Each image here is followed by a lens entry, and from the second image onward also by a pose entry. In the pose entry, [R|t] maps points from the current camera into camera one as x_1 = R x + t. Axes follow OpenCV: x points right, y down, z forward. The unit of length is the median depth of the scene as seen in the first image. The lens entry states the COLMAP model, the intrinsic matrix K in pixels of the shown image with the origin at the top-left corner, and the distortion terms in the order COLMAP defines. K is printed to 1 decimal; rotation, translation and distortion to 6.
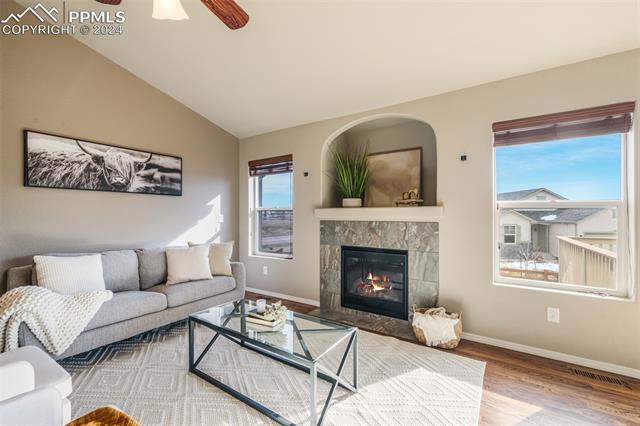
lens RADIAL K [[265.9, 0, 320.0], [0, 265.9, 213.0], [0, 0, 1]] dist [-0.000330, -0.000095]
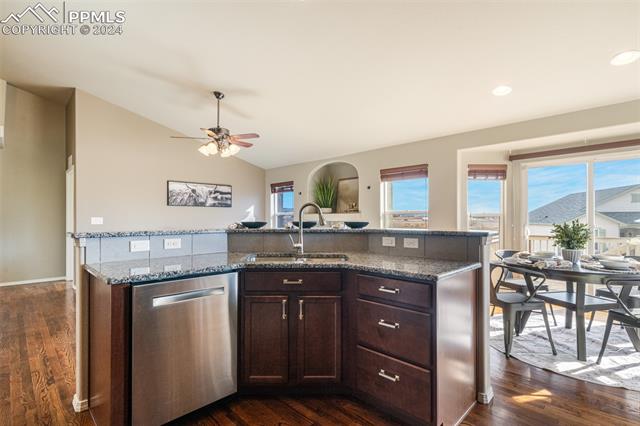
lens RADIAL K [[307.2, 0, 320.0], [0, 307.2, 213.0], [0, 0, 1]] dist [-0.000578, -0.000092]
pose [[0.979738, -0.004868, -0.200224, 0.480280], [0.003460, 0.999967, -0.007382, -0.008756], [0.200253, 0.006540, 0.979722, -0.911335]]
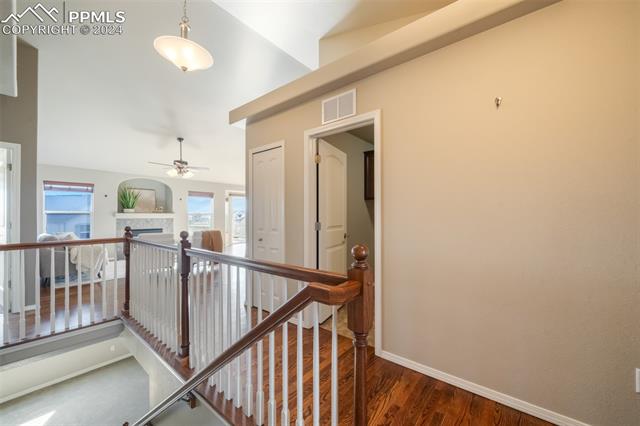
lens RADIAL K [[245.5, 0, 320.0], [0, 245.5, 213.0], [0, 0, 1]] dist [-0.000277, -0.000036]
pose [[0.099507, 0.005816, 0.995020, -1.850471], [-0.002579, 0.999981, -0.005587, -0.012957], [-0.995034, -0.002011, 0.099520, -0.838874]]
